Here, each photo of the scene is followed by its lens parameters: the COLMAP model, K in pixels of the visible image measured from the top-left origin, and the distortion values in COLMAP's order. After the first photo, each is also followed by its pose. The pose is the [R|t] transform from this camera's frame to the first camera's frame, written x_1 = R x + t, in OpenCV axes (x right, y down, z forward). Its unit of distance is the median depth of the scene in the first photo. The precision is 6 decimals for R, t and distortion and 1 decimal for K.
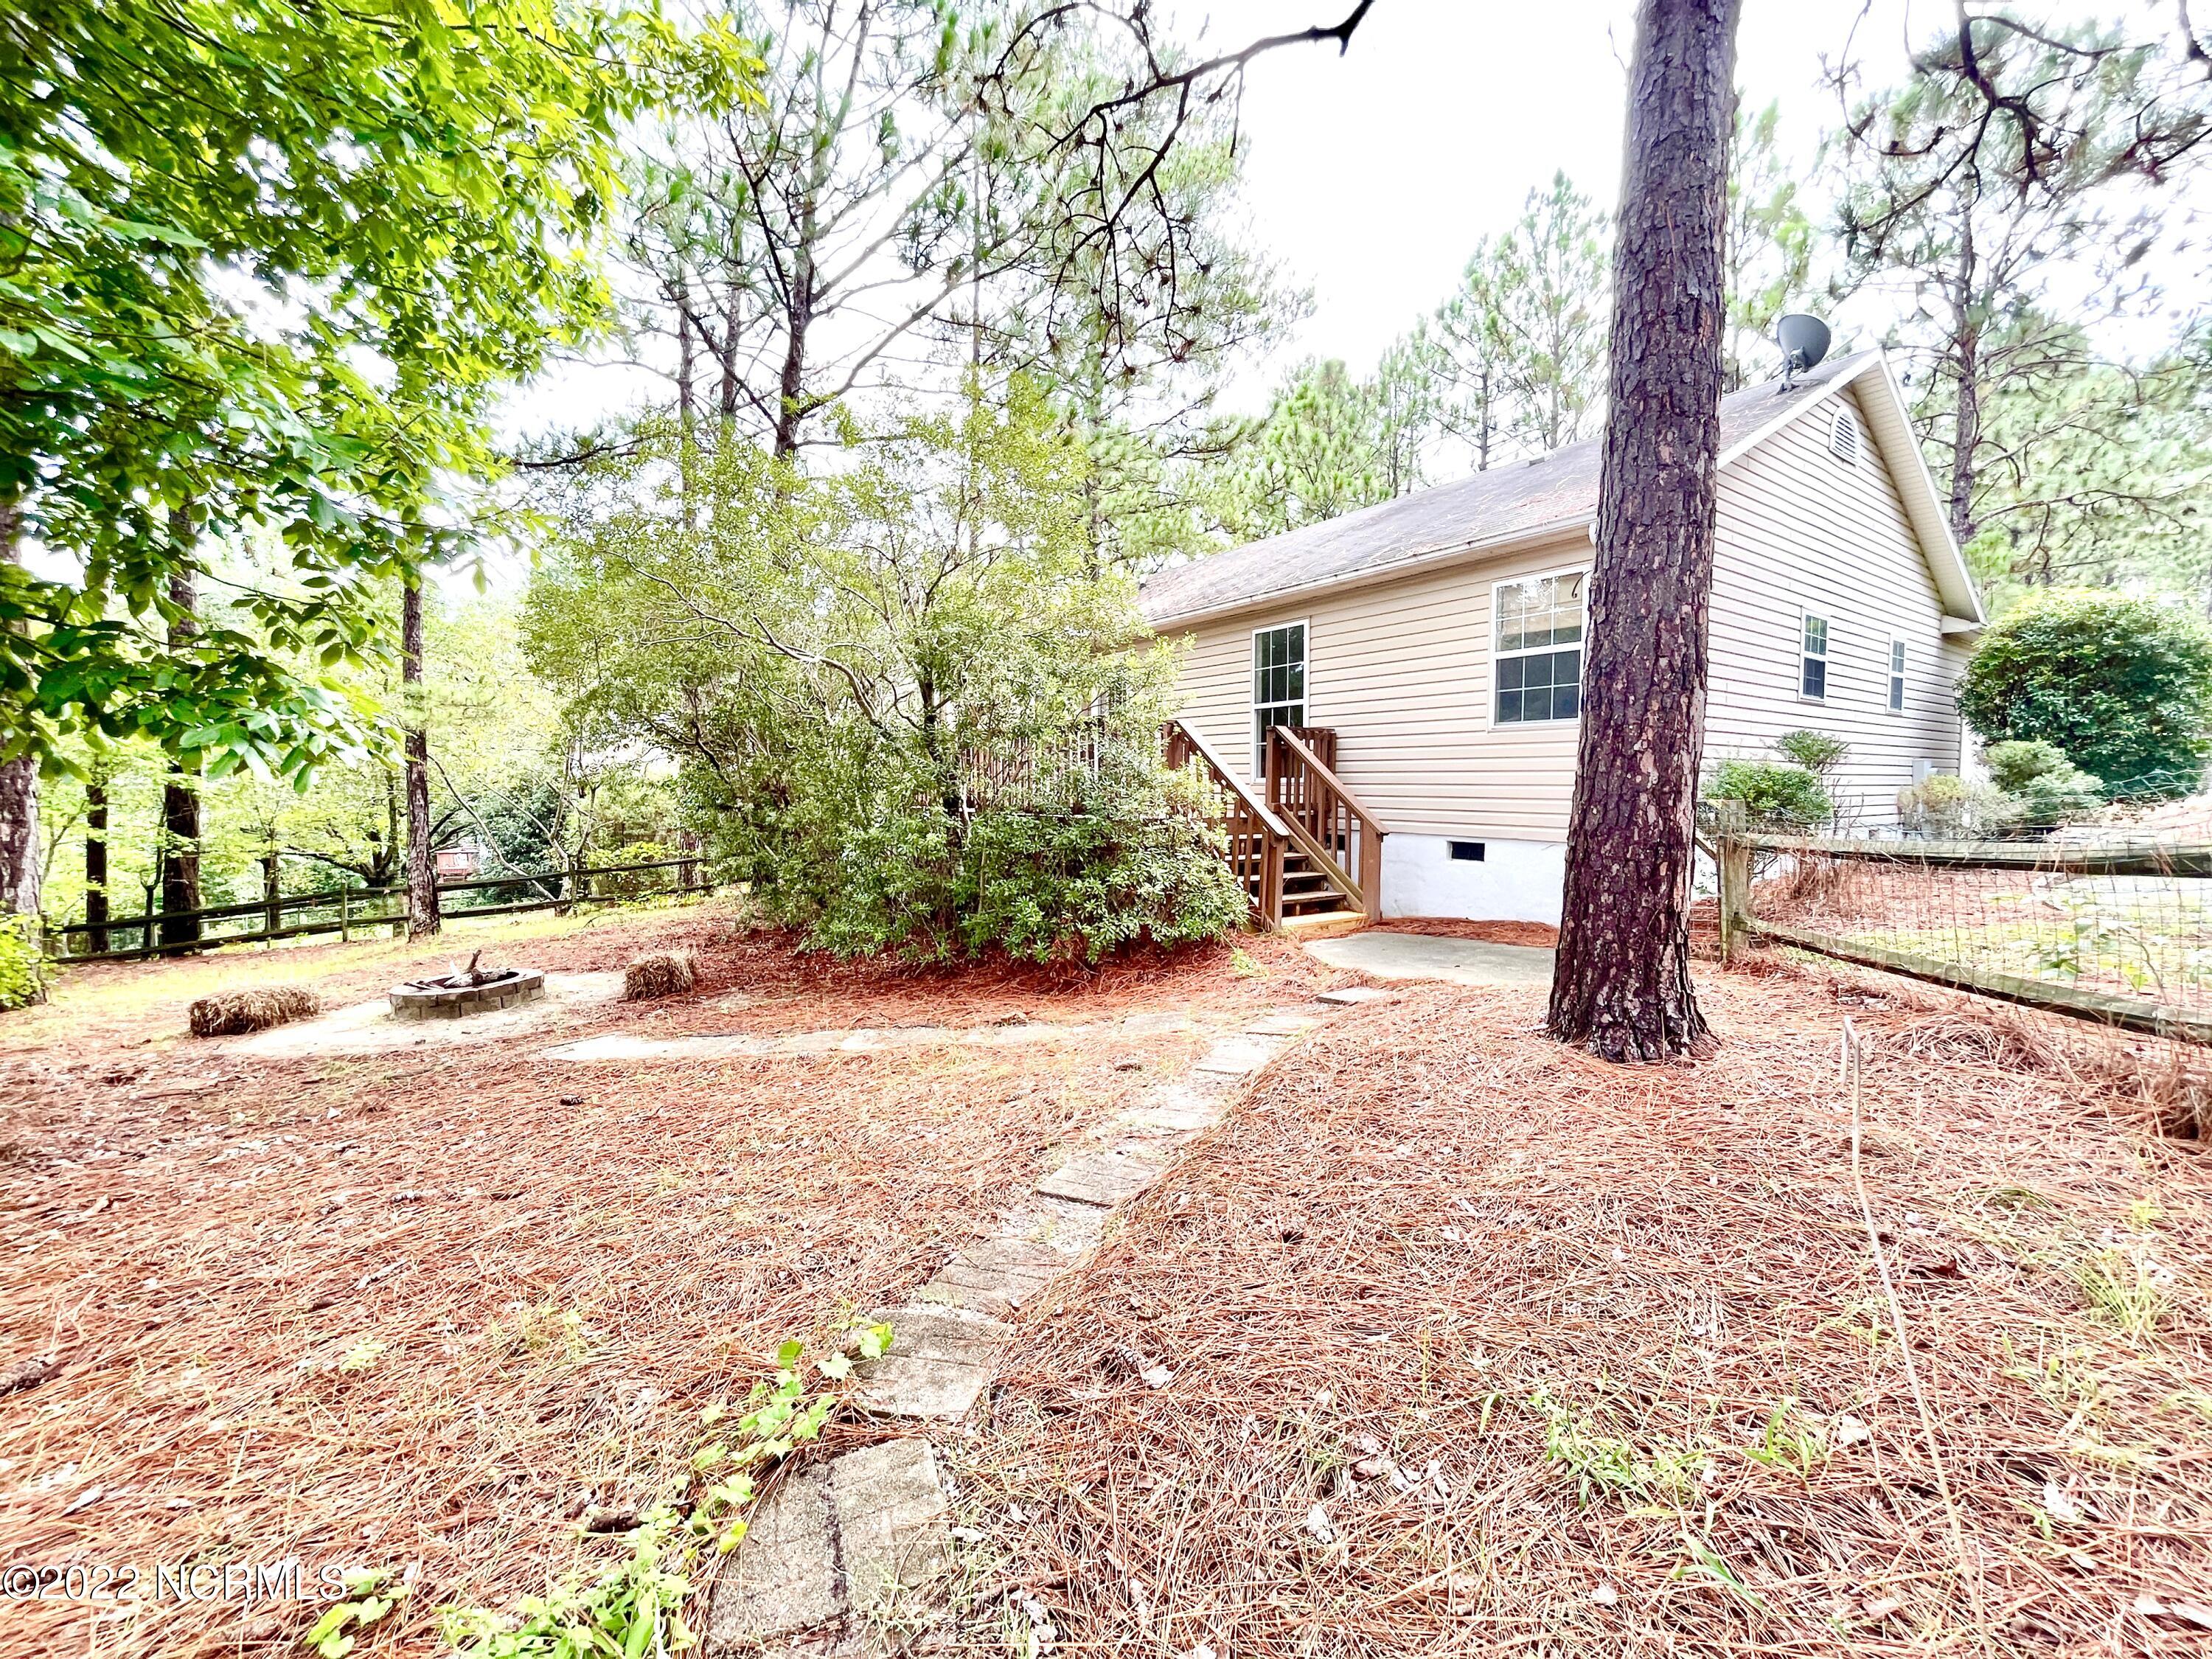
lens RADIAL K [[896.1, 0, 1106.0], [0, 896.1, 828.0], [0, 0, 1]] dist [-0.002277, -0.000159]
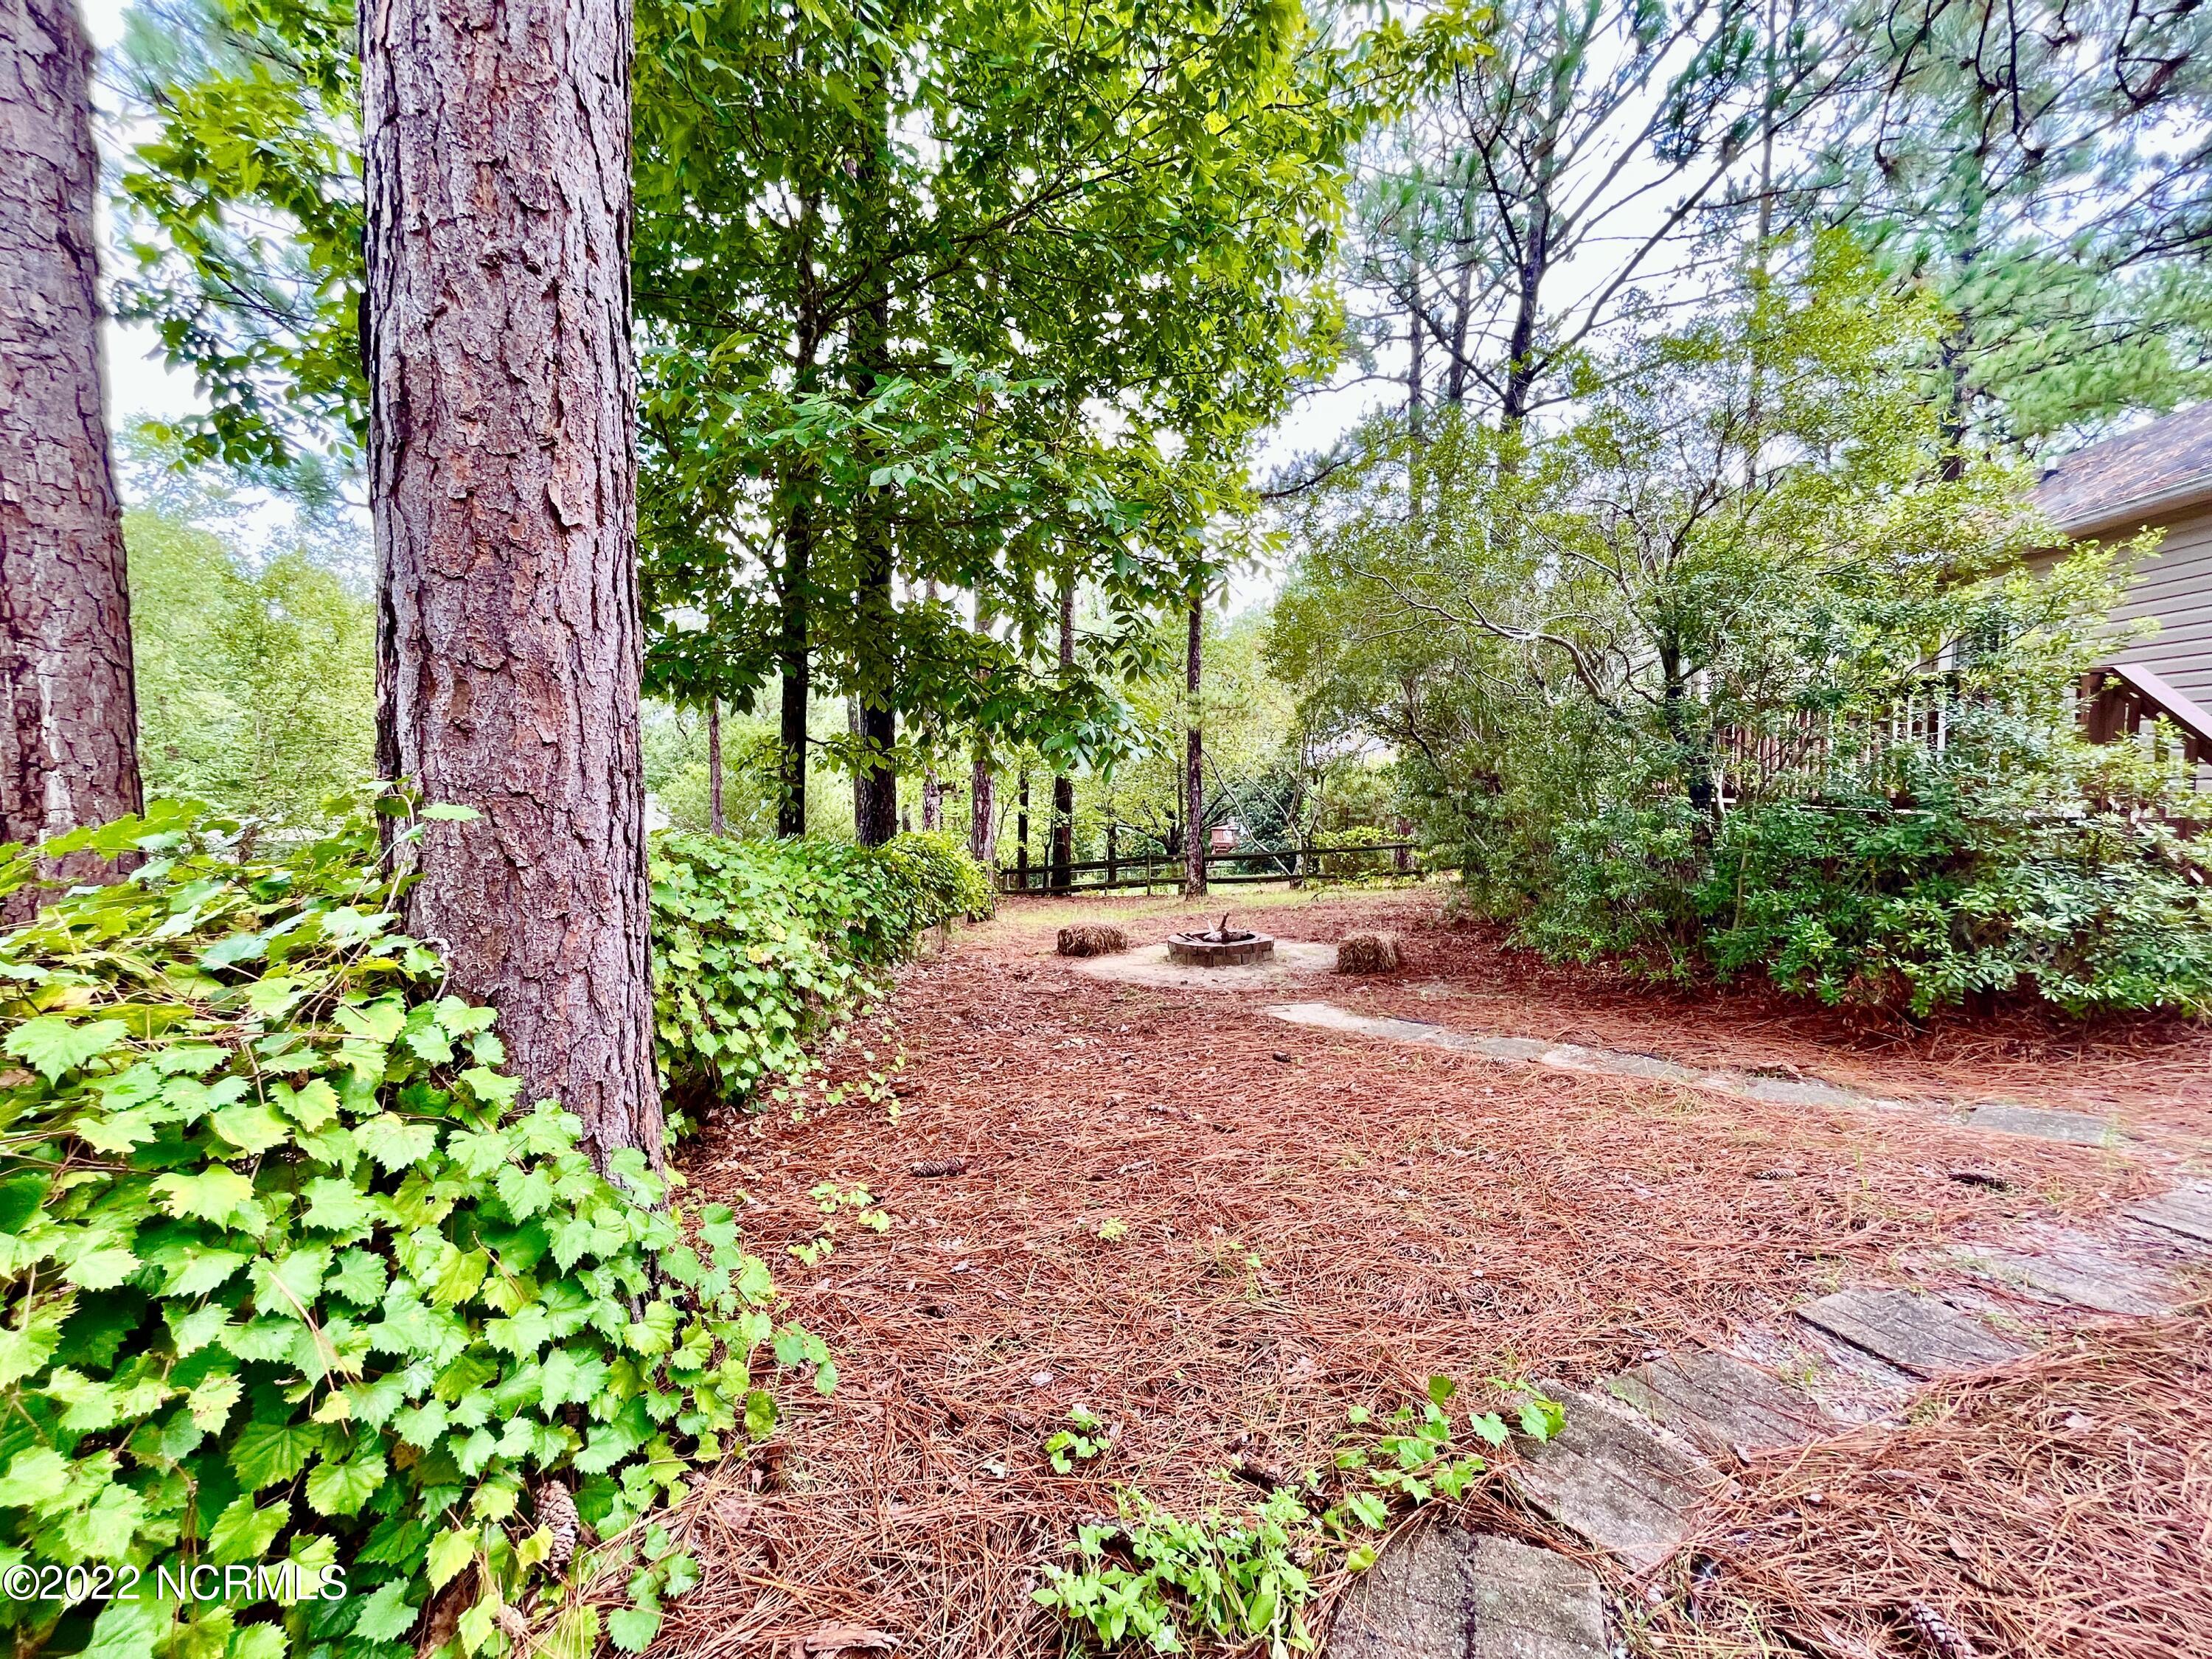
lens RADIAL K [[896.1, 0, 1100.4], [0, 896.1, 828.0], [0, 0, 1]] dist [-0.002277, -0.000159]
pose [[0.718750, 0.033676, -0.694453, 0.004973], [-0.023201, 0.999432, 0.024453, -0.002552], [0.694881, -0.001464, 0.719123, 0.023783]]
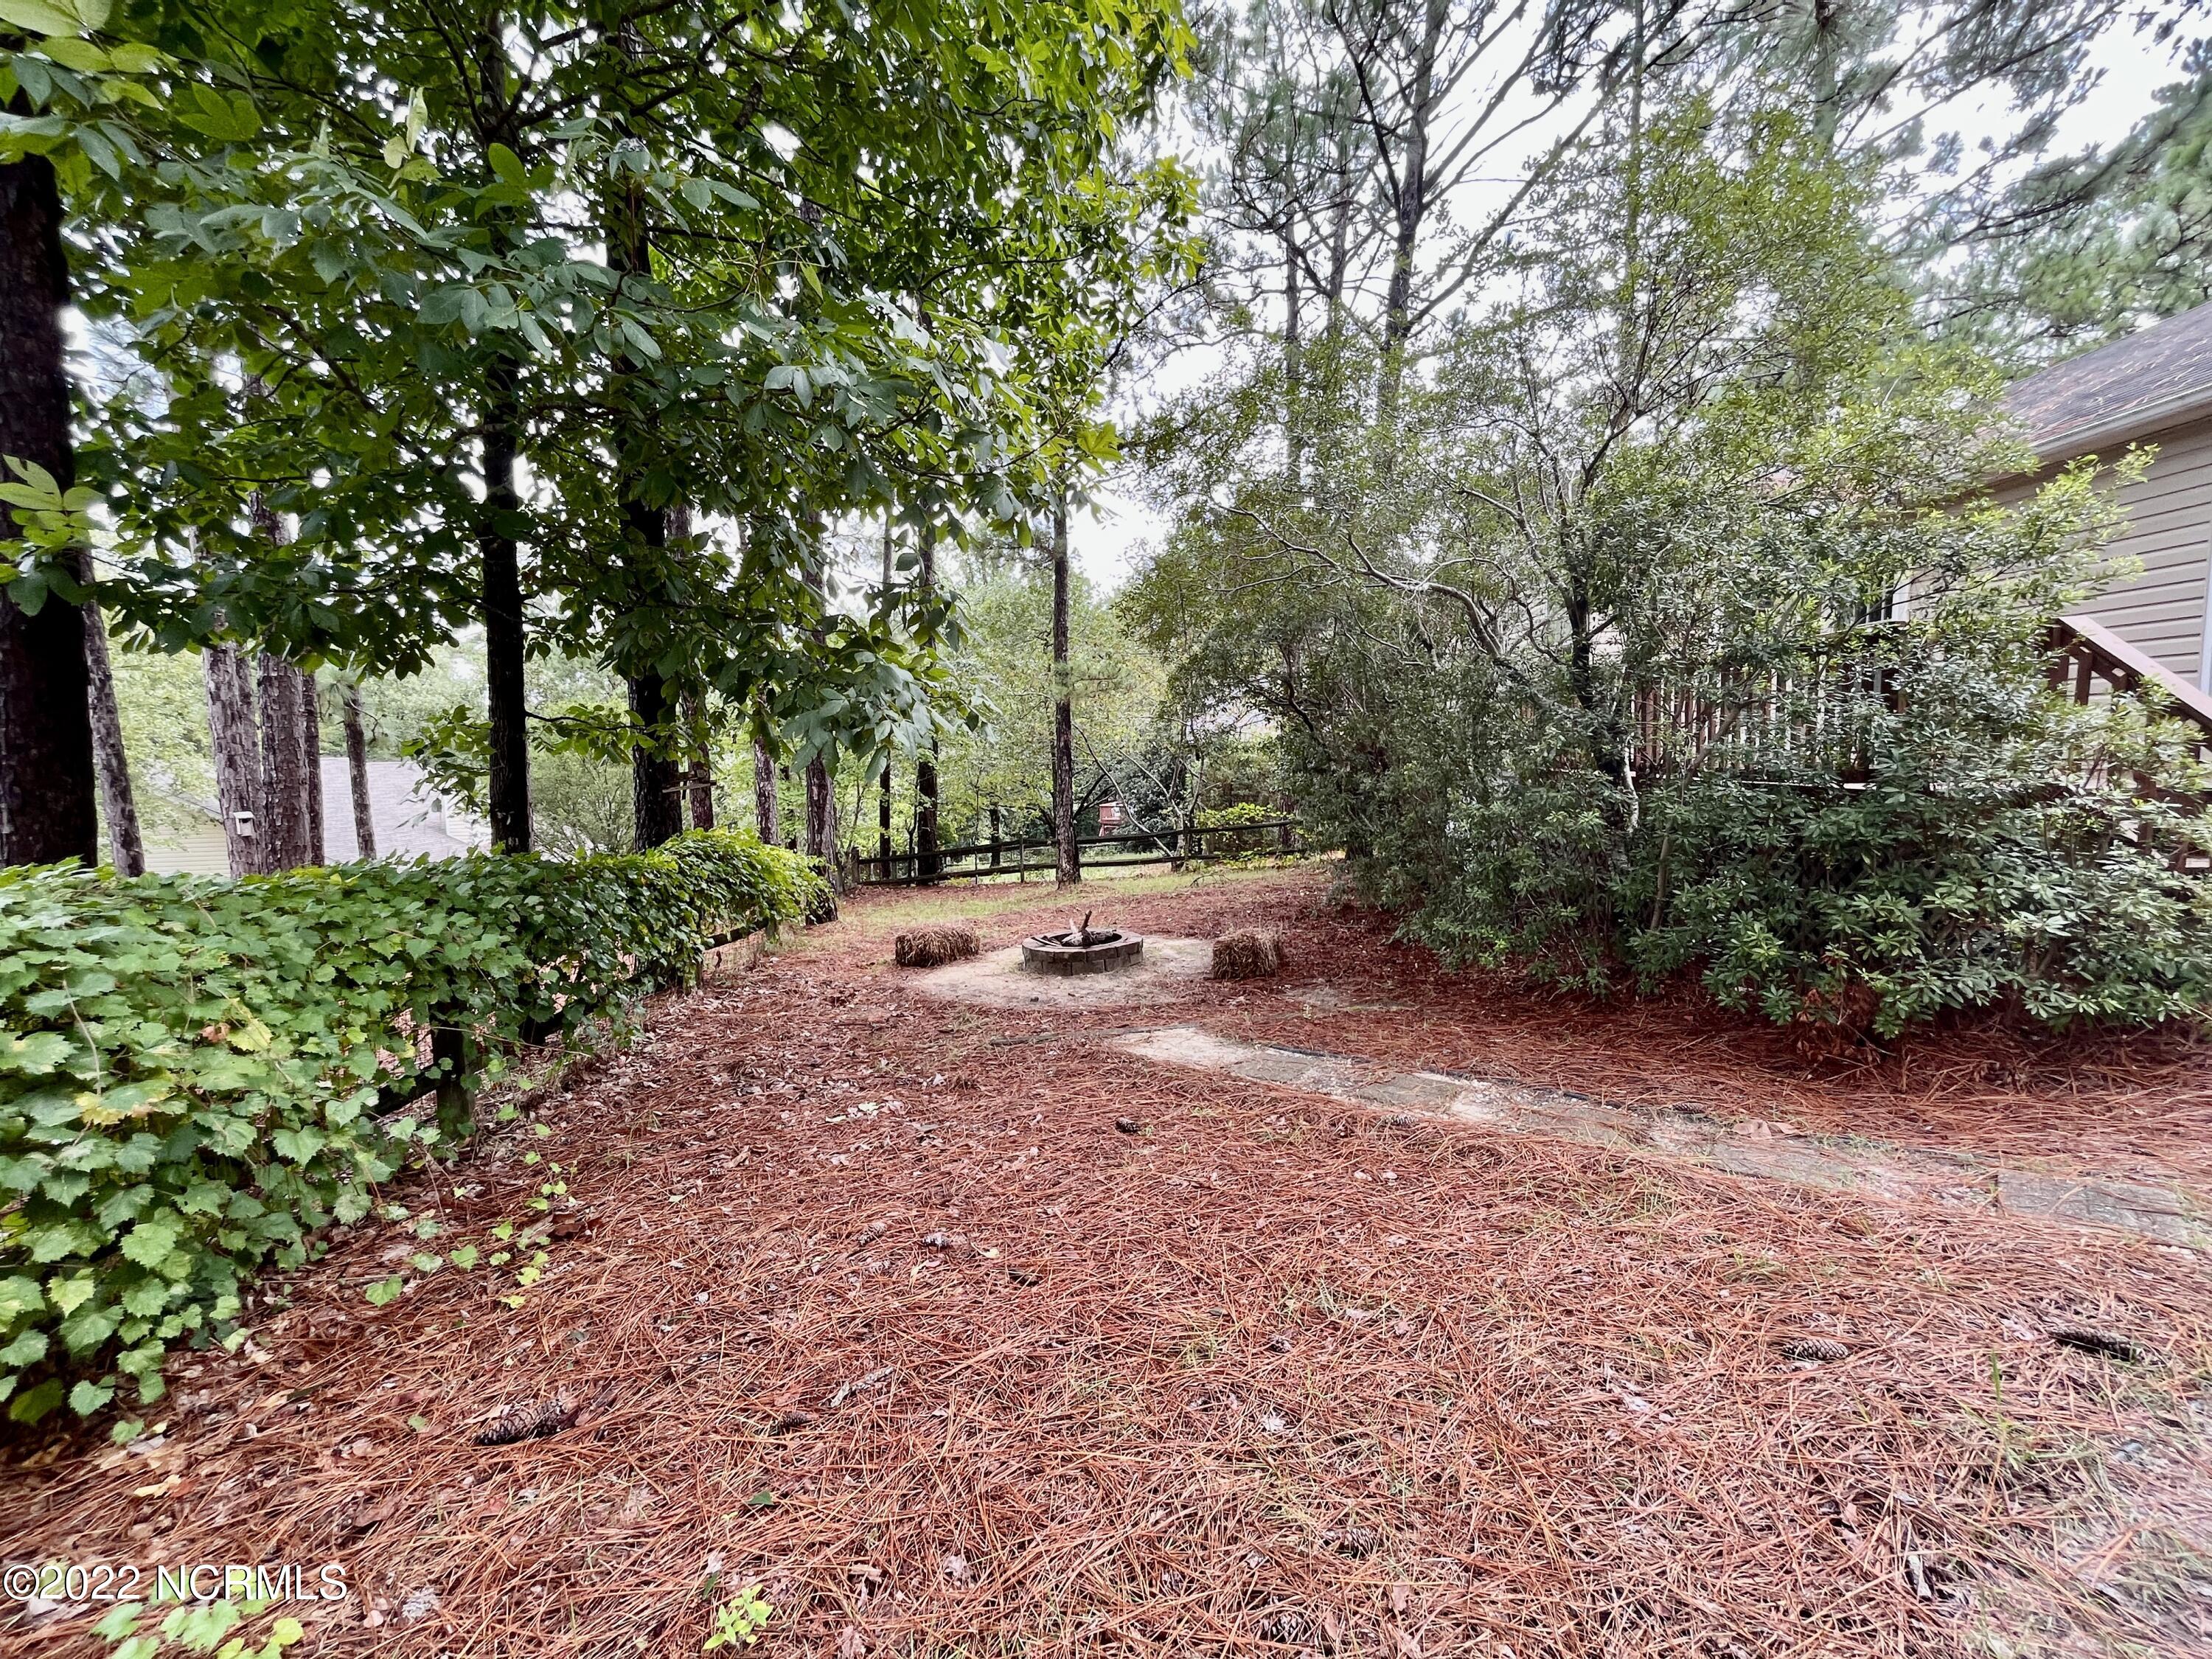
lens RADIAL K [[896.1, 0, 1097.7], [0, 896.1, 826.1], [0, 0, 1]] dist [-0.002277, -0.000159]
pose [[0.794802, 0.032658, -0.605989, -0.069203], [-0.005506, 0.998898, 0.046611, -0.012769], [0.606843, -0.033710, 0.794106, 0.196133]]
